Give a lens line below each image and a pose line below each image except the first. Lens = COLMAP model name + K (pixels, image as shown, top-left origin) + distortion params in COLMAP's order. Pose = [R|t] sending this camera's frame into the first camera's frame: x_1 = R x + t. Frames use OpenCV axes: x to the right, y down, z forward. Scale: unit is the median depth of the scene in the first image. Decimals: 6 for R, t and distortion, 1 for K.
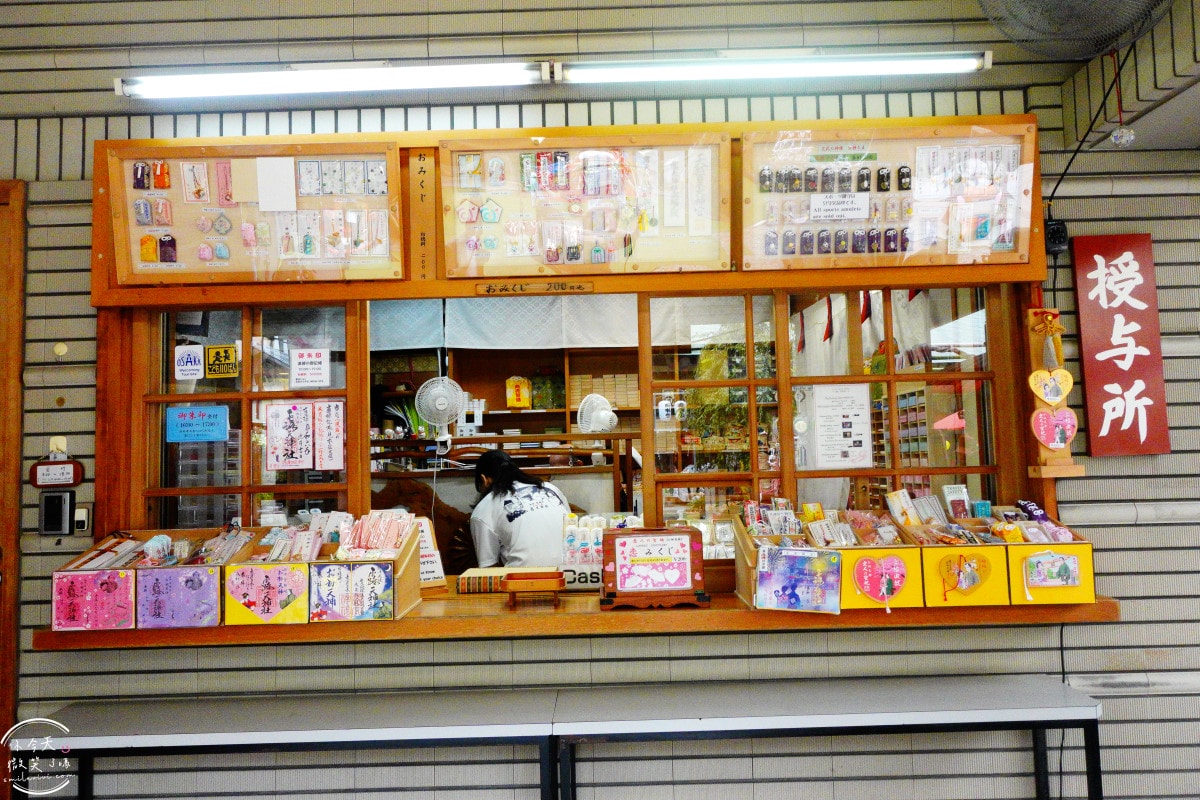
lens RADIAL K [[831.6, 0, 600.8], [0, 831.6, 403.7], [0, 0, 1]] dist [-0.000252, 0.001800]
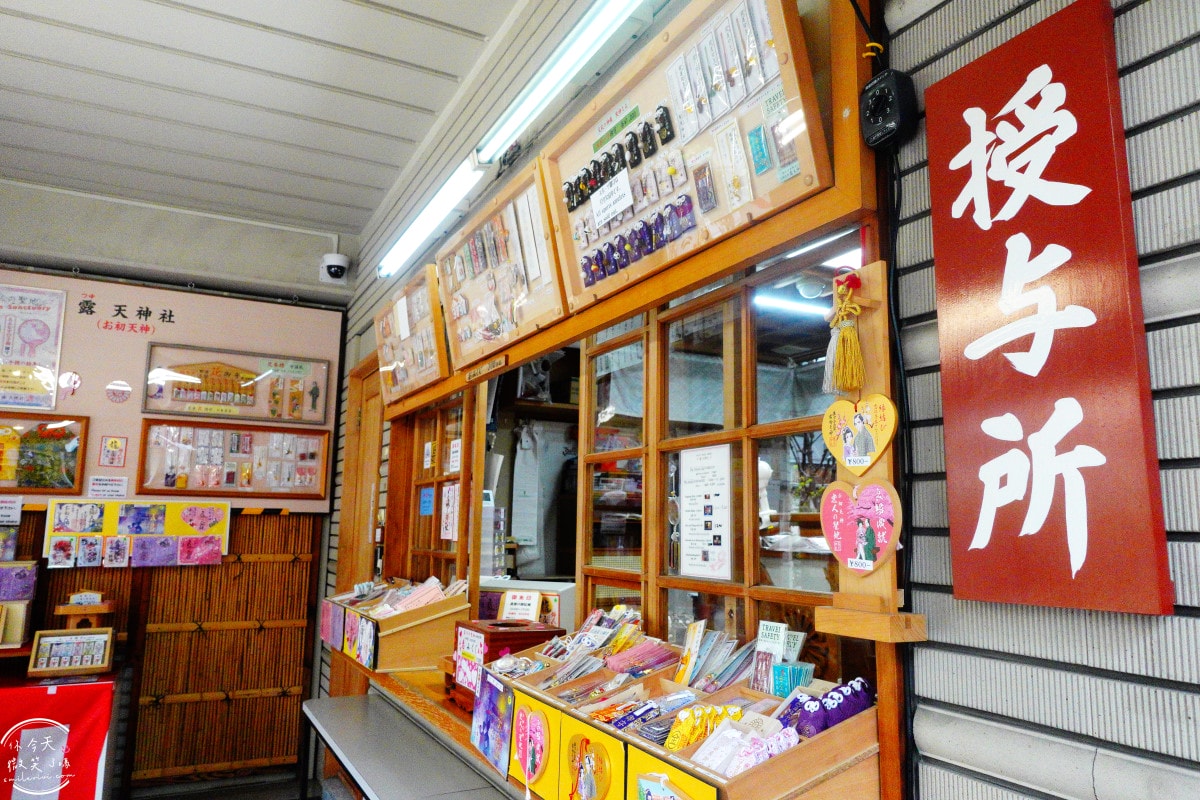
lens RADIAL K [[831.6, 0, 604.6], [0, 831.6, 403.4], [0, 0, 1]] dist [-0.000252, 0.001800]
pose [[0.474175, -0.097088, -0.875061, 0.864148], [0.028300, 0.995068, -0.095068, 0.002304], [0.879976, 0.020314, 0.474584, 0.648544]]
